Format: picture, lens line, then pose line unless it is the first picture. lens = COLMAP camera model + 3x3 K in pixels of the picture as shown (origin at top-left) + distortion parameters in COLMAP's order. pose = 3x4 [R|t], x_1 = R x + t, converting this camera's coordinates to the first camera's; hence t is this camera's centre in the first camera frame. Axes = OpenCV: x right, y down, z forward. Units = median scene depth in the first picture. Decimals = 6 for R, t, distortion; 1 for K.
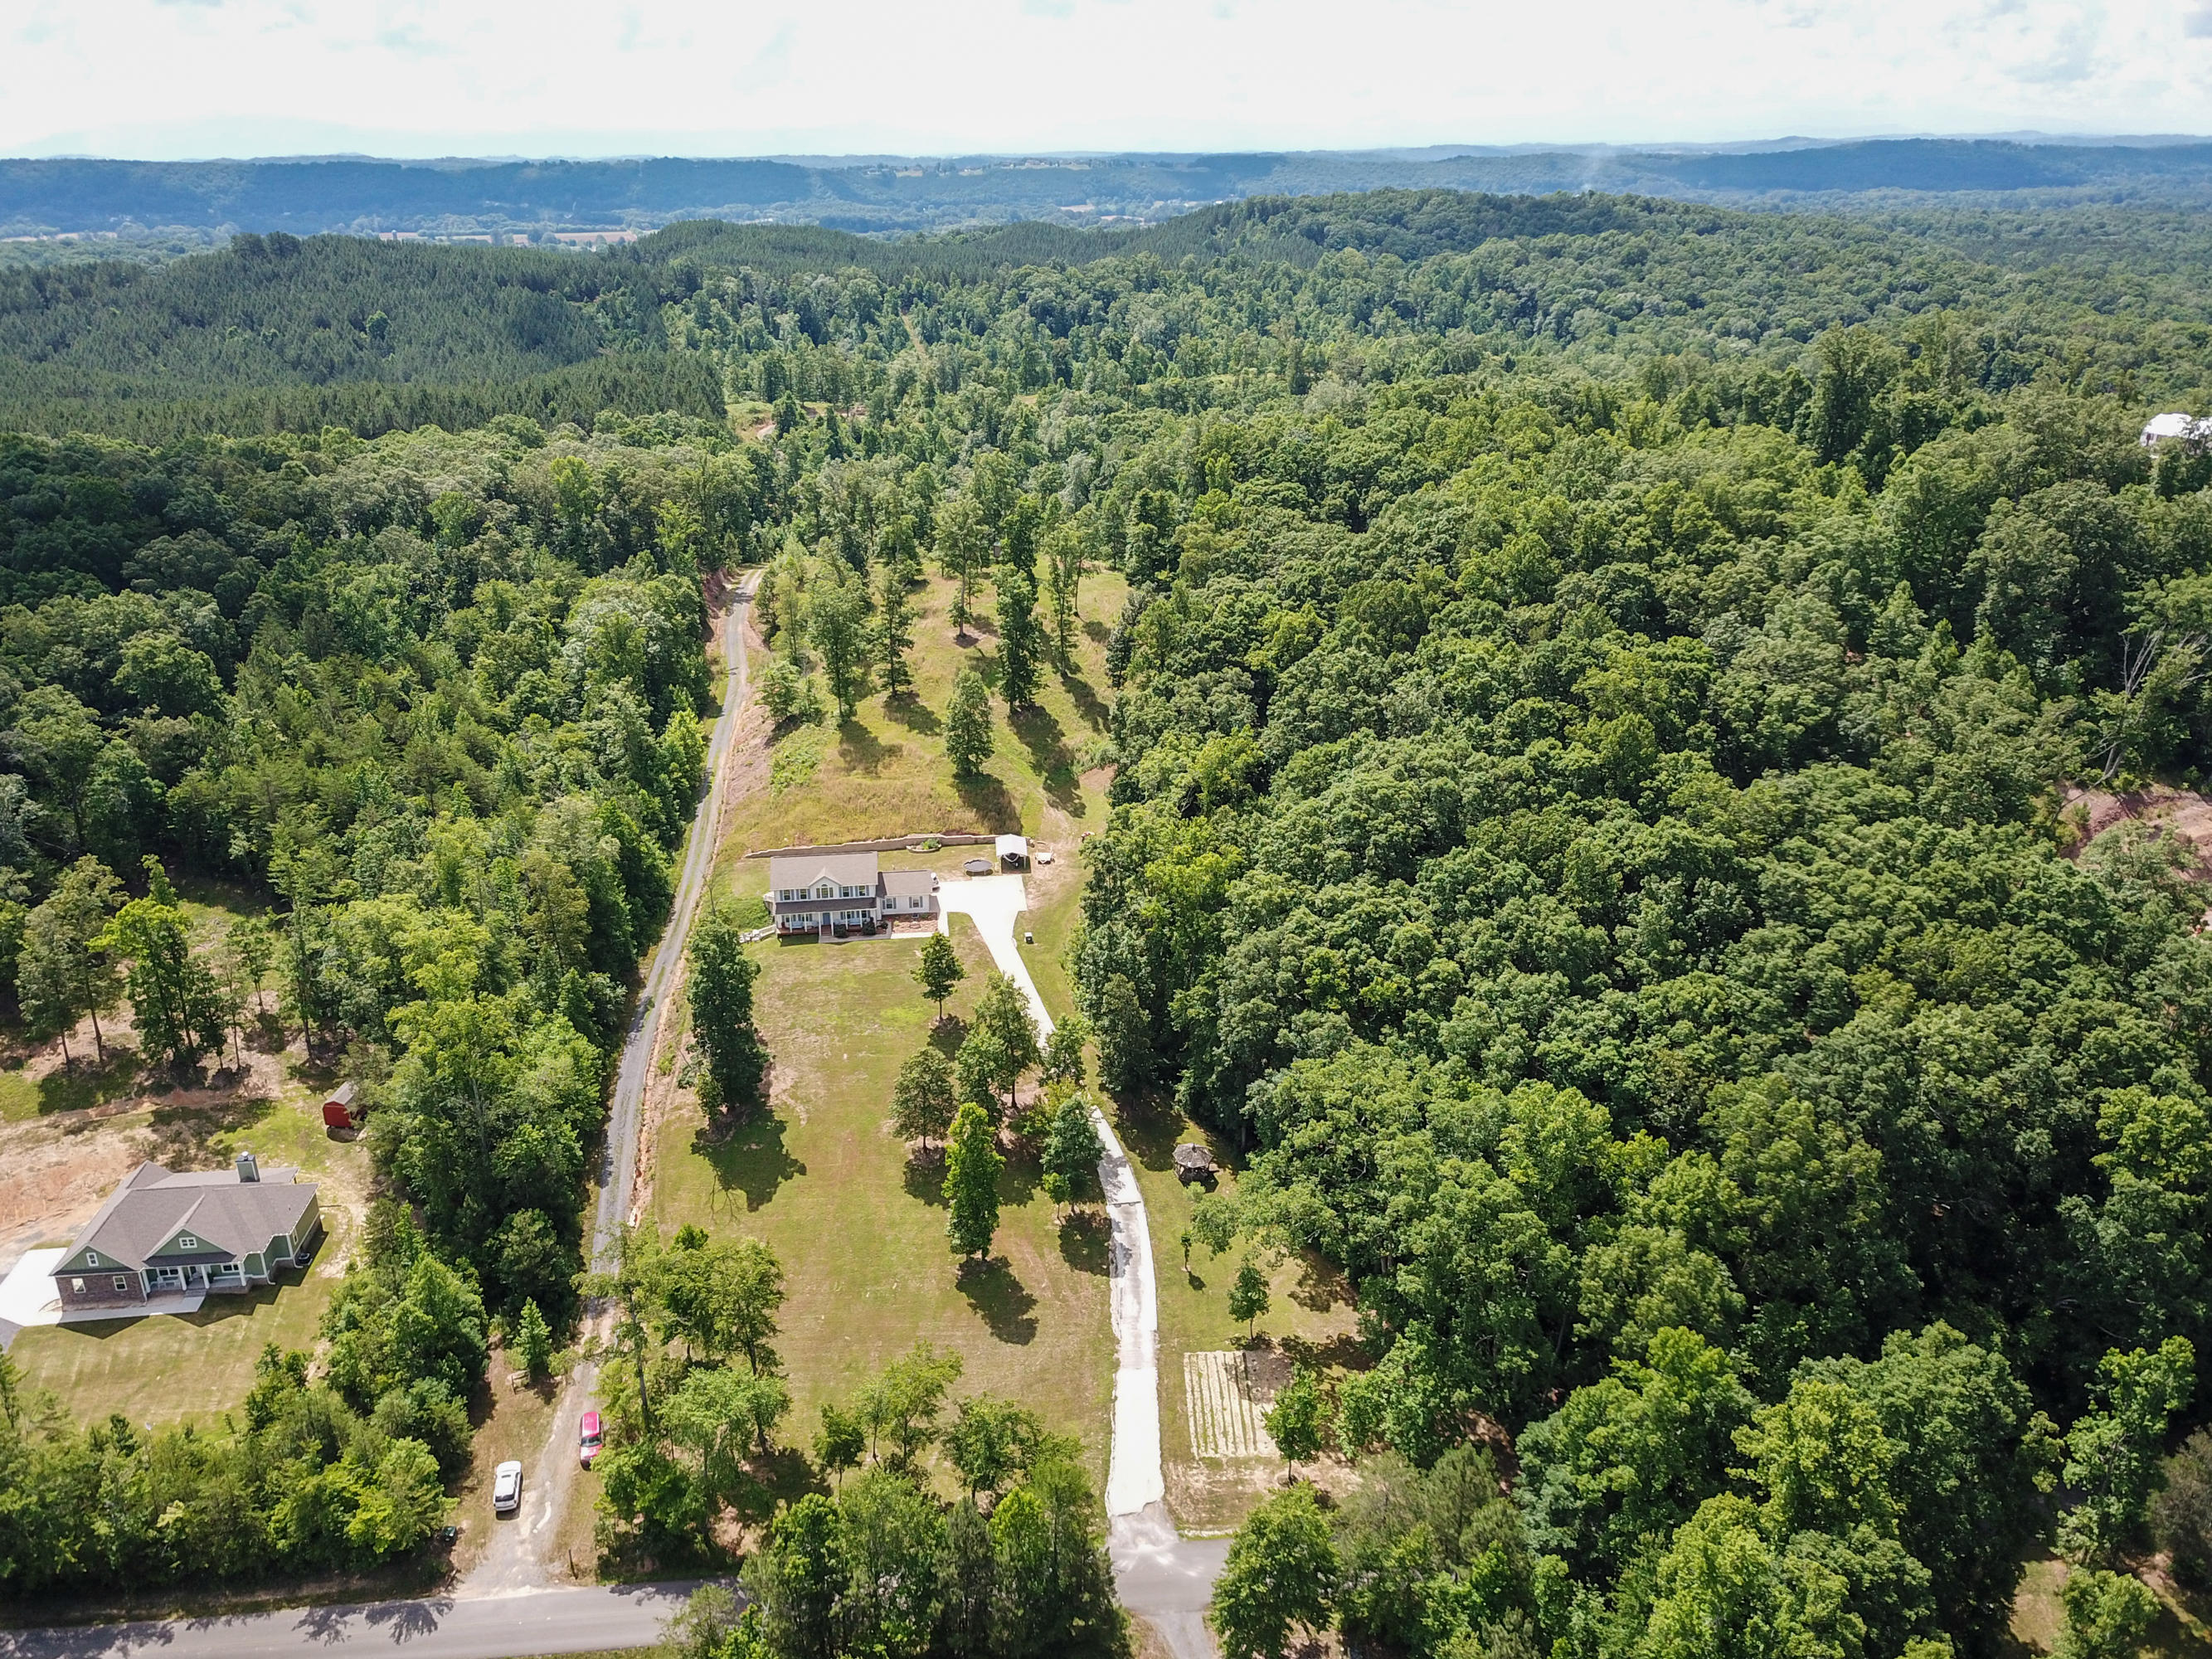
lens RADIAL K [[1672.9, 0, 1098.6], [0, 1672.9, 815.6], [0, 0, 1]] dist [0.026983, -0.003705]
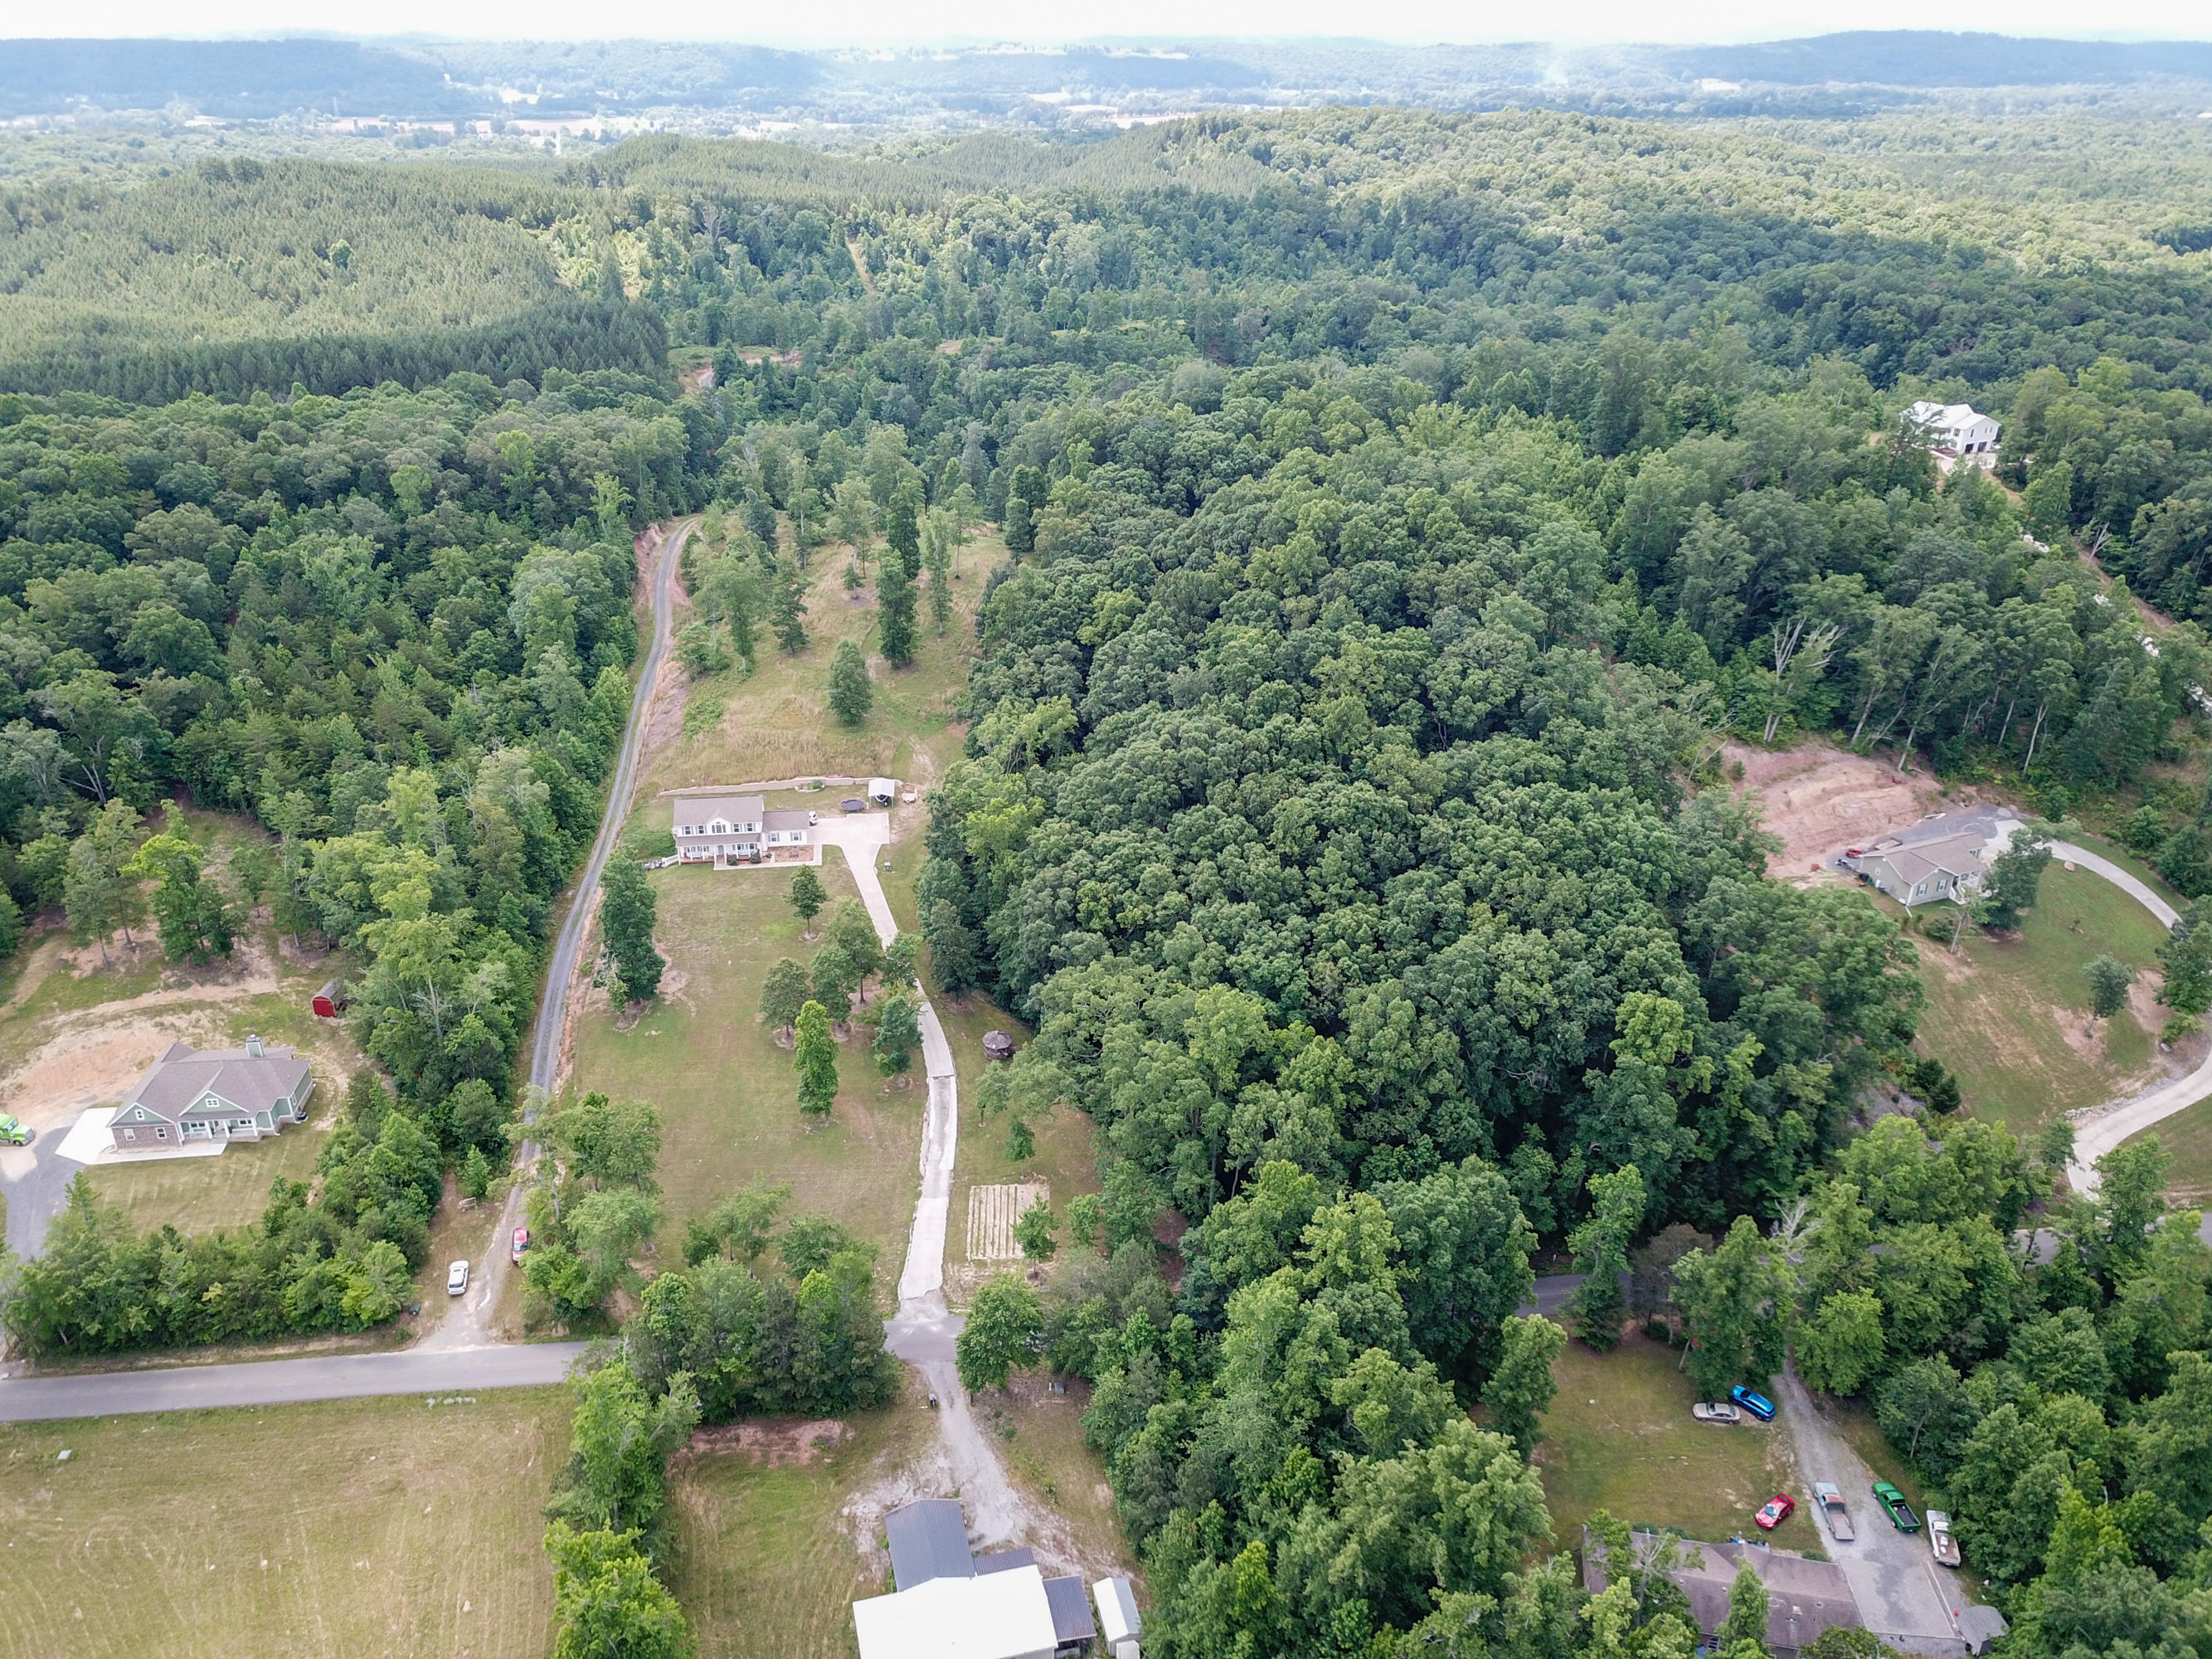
lens RADIAL K [[1672.9, 0, 1100.7], [0, 1672.9, 820.5], [0, 0, 1]] dist [0.026983, -0.003705]
pose [[0.999904, 0.005641, 0.012679, 0.094528], [-0.006465, 0.997801, 0.065966, -0.040346], [-0.012279, -0.066041, 0.997741, -0.214073]]
